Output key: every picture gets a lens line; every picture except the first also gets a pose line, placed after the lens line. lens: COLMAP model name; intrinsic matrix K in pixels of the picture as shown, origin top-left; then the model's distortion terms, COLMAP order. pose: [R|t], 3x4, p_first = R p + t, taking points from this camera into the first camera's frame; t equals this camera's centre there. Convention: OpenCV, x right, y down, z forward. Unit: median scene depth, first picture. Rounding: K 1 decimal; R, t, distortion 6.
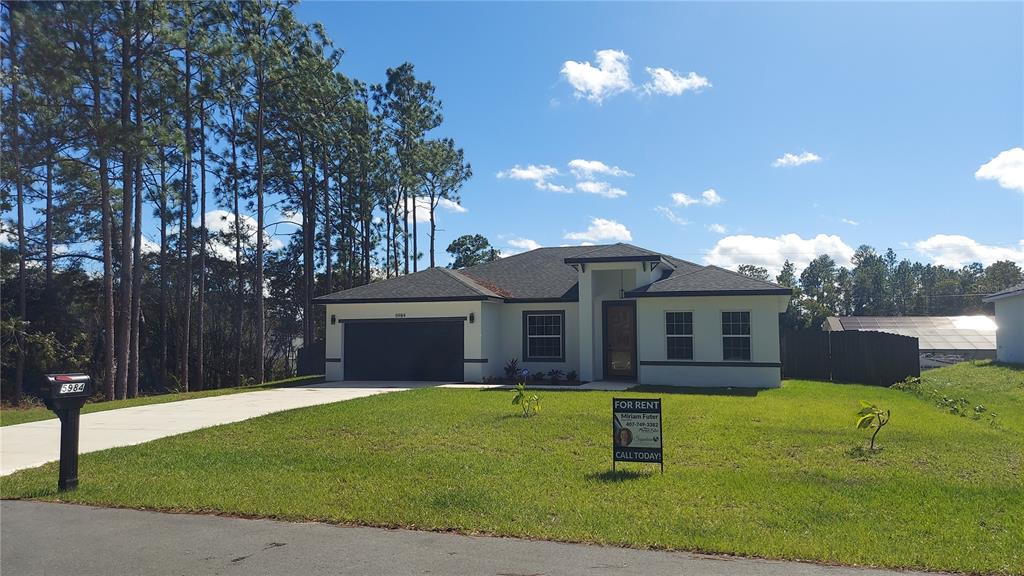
lens RADIAL K [[748.4, 0, 512.5], [0, 748.4, 297.6], [0, 0, 1]] dist [0.036610, -0.039781]
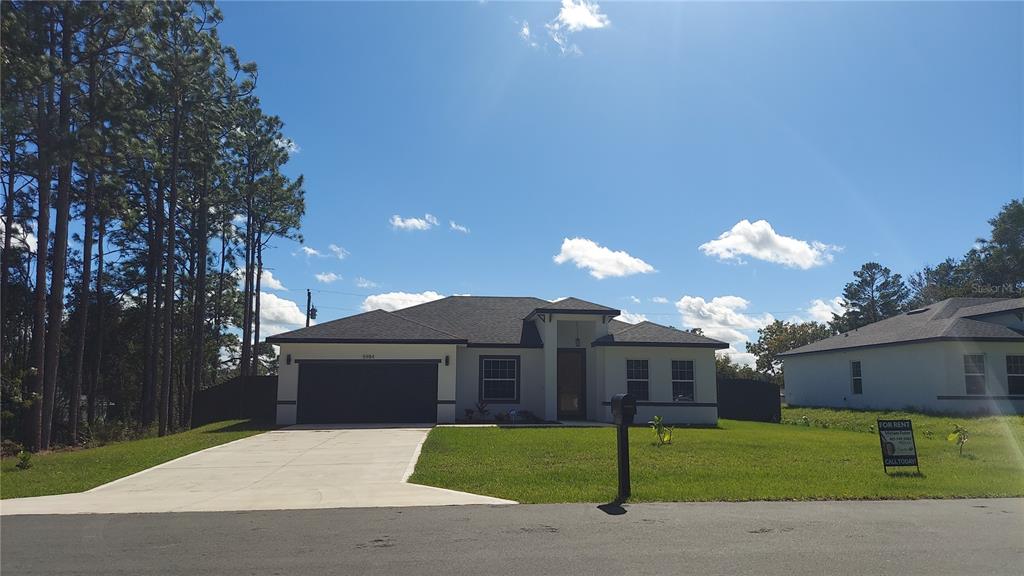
lens RADIAL K [[748.4, 0, 516.6], [0, 748.4, 280.1], [0, 0, 1]] dist [0.036610, -0.039781]
pose [[0.903606, 0.068170, 0.422906, -0.421651], [-0.030689, 0.995021, -0.094821, 0.011734], [-0.427264, 0.072702, 0.901199, 0.007648]]
